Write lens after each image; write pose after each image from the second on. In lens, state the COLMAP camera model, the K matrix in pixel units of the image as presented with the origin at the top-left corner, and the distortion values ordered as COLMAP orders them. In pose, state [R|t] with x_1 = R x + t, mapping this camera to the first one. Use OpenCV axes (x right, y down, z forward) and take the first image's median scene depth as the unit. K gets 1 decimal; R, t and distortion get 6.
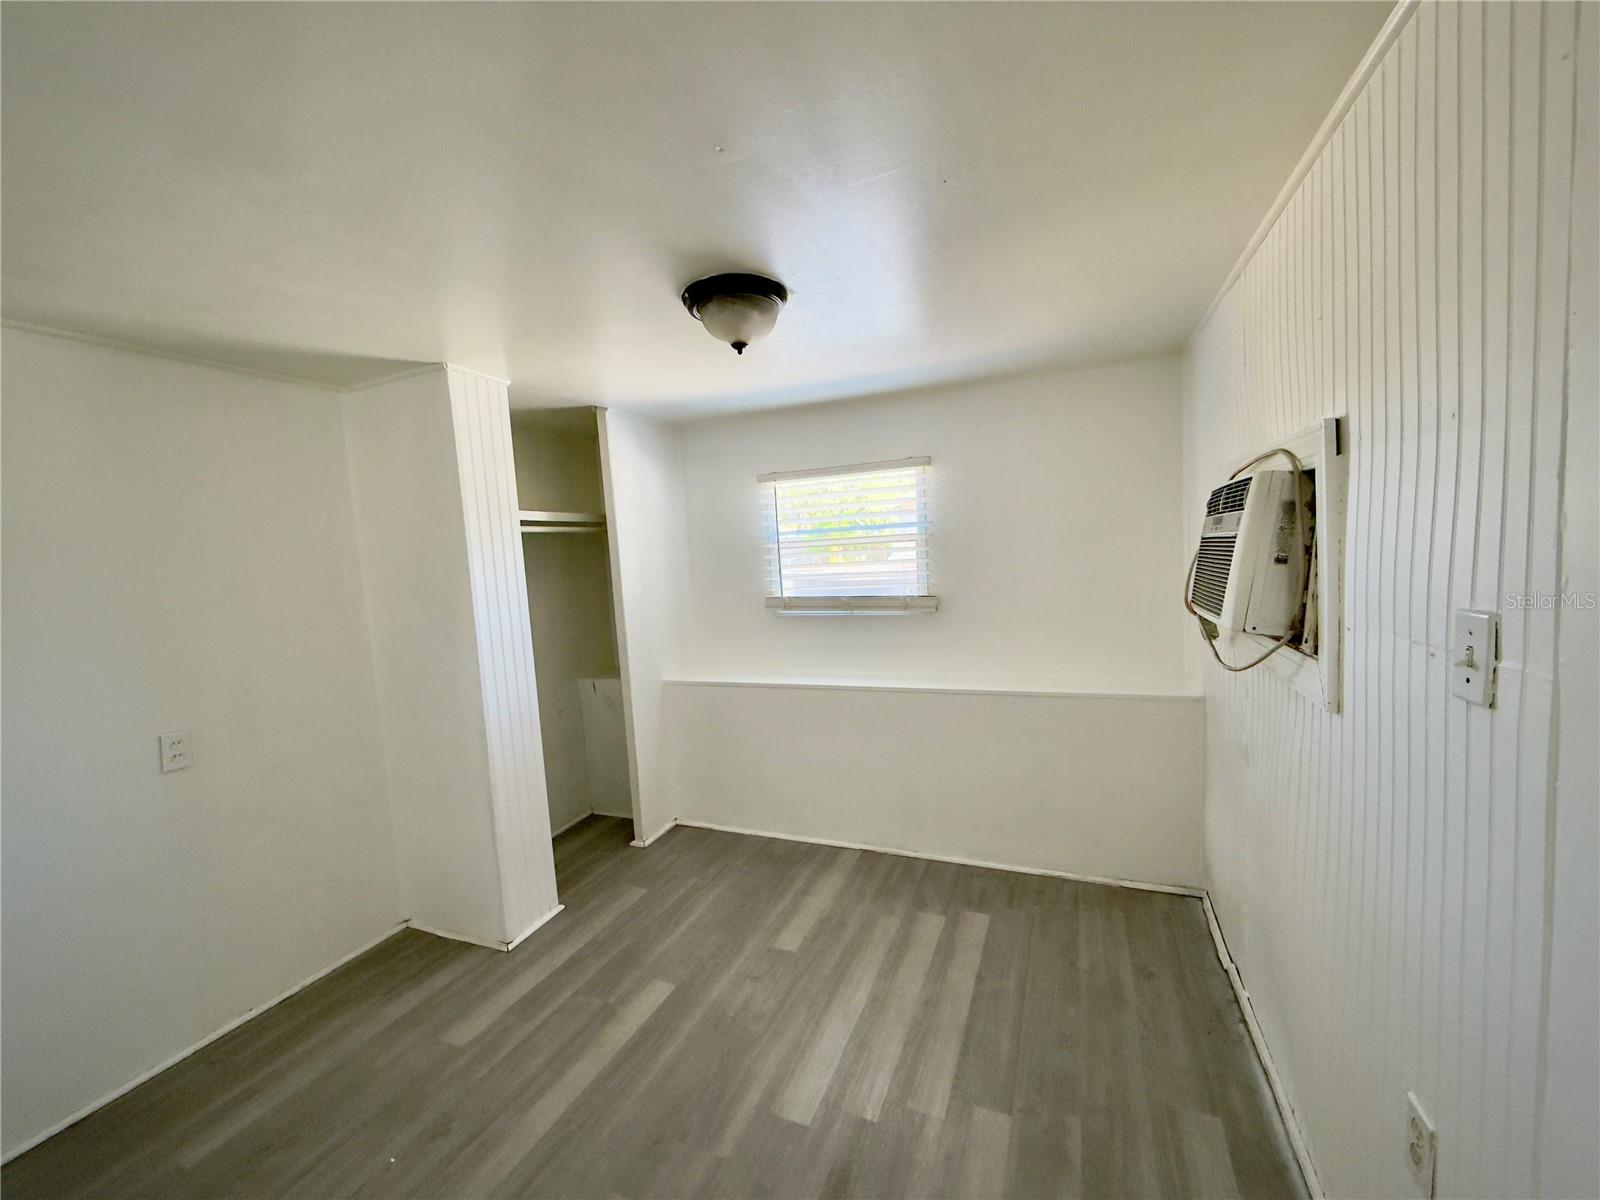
lens RADIAL K [[638.2, 0, 791.8], [0, 638.2, 597.5], [0, 0, 1]] dist [-0.002187, 0.000081]
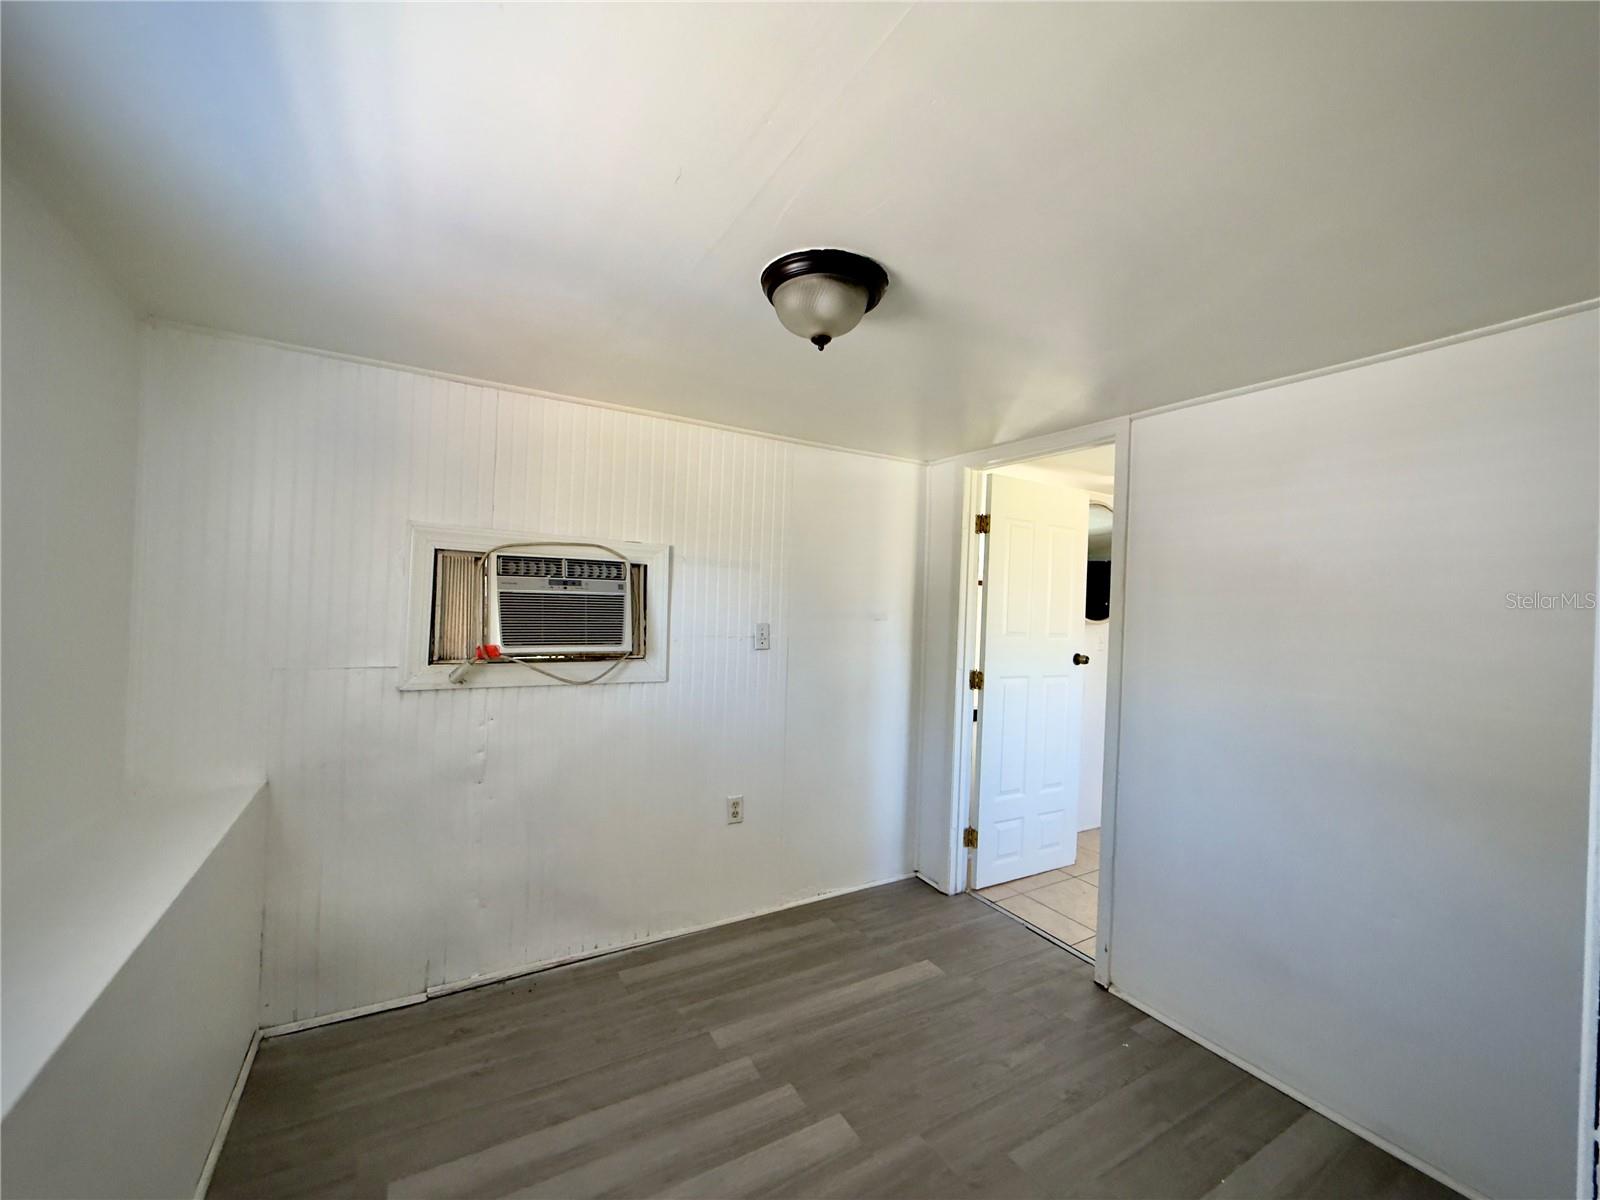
lens RADIAL K [[638.2, 0, 790.0], [0, 638.2, 607.8], [0, 0, 1]] dist [-0.002187, 0.000081]
pose [[-0.804333, 0.022423, 0.593756, -0.552839], [0.053198, 0.997992, 0.034376, -0.085724], [-0.591793, 0.059236, -0.803911, 1.796957]]
